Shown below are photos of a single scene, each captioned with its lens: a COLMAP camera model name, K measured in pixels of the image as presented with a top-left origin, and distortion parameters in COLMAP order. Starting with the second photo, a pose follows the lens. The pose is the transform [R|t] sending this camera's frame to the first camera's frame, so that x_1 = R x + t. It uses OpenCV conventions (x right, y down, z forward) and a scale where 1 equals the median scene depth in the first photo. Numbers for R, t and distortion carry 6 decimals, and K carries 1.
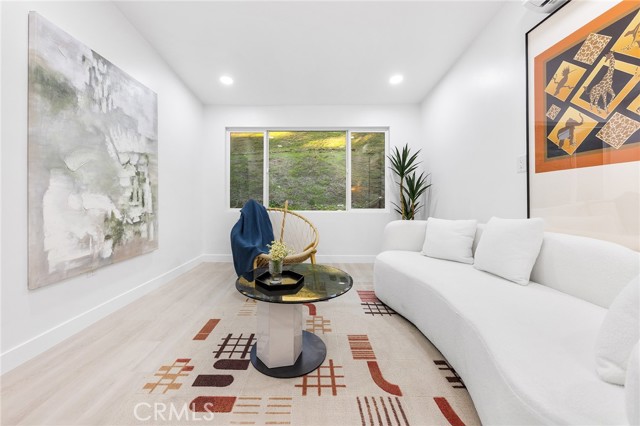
lens RADIAL K [[243.0, 0, 297.6], [0, 243.0, 202.0], [0, 0, 1]] dist [-0.016604, -0.000350]
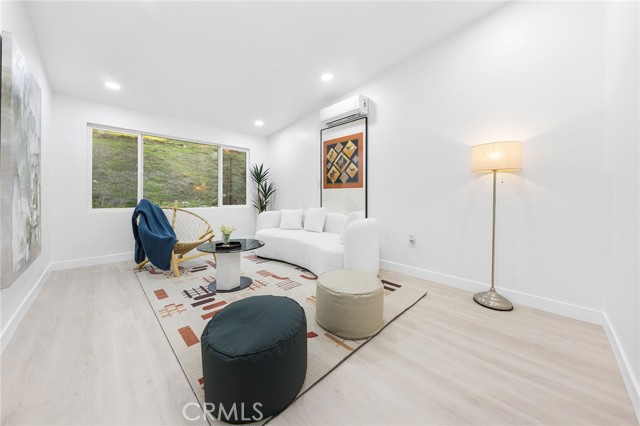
lens RADIAL K [[229.1, 0, 317.8], [0, 229.1, 196.3], [0, 0, 1]] dist [0.000933, 0.000052]
pose [[0.706826, 0.000766, 0.707387, -0.691353], [0.004906, 0.999970, -0.005984, -0.030185], [-0.707370, 0.007700, 0.706801, -0.604465]]
